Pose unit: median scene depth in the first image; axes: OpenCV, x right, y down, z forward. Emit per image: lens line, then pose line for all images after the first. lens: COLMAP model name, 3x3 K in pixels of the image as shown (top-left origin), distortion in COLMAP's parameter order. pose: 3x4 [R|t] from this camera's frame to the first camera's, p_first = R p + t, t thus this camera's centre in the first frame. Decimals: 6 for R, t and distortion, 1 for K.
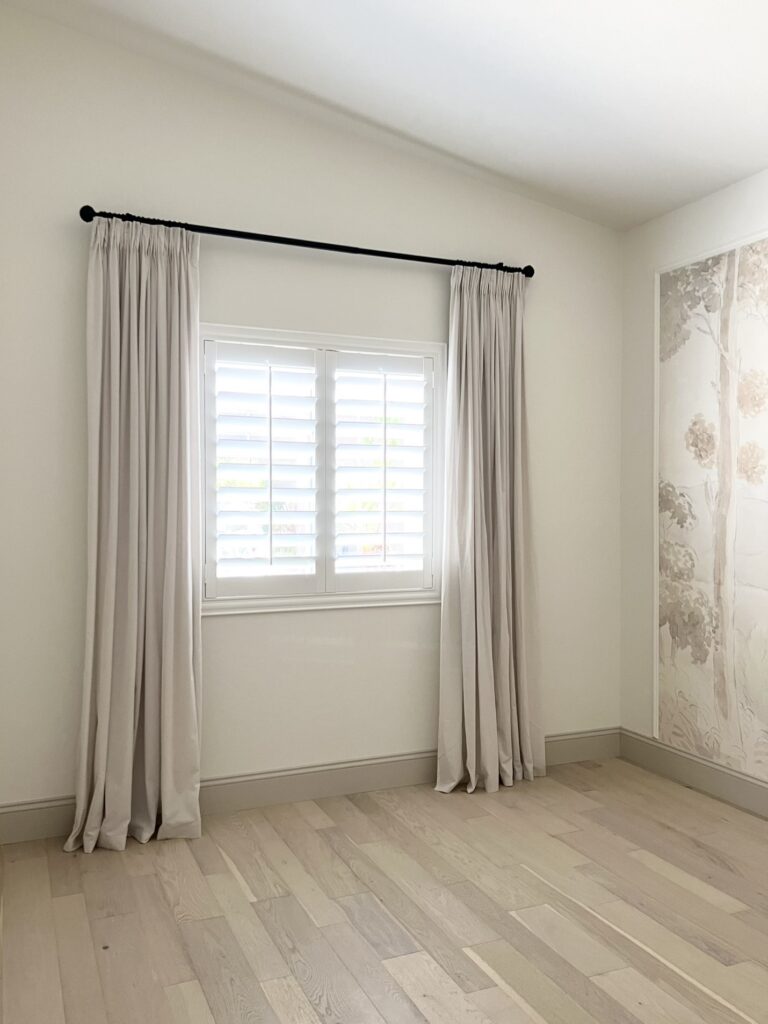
lens RADIAL K [[854.3, 0, 383.0], [0, 854.3, 510.5], [0, 0, 1]] dist [-0.009706, -0.000314]
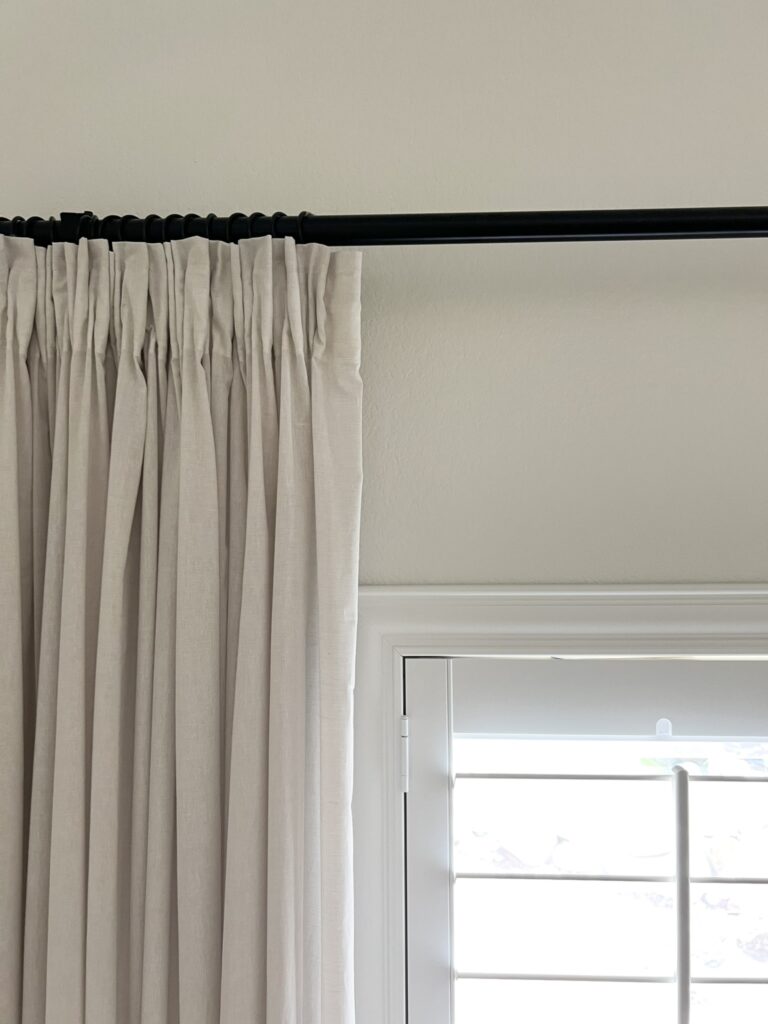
lens RADIAL K [[854.3, 0, 383.8], [0, 854.3, 510.7], [0, 0, 1]] dist [-0.009706, -0.000314]
pose [[0.893303, -0.013572, -0.449251, -0.105867], [0.003763, 0.999735, -0.022719, -0.250646], [0.449440, 0.018605, 0.893117, 0.804629]]
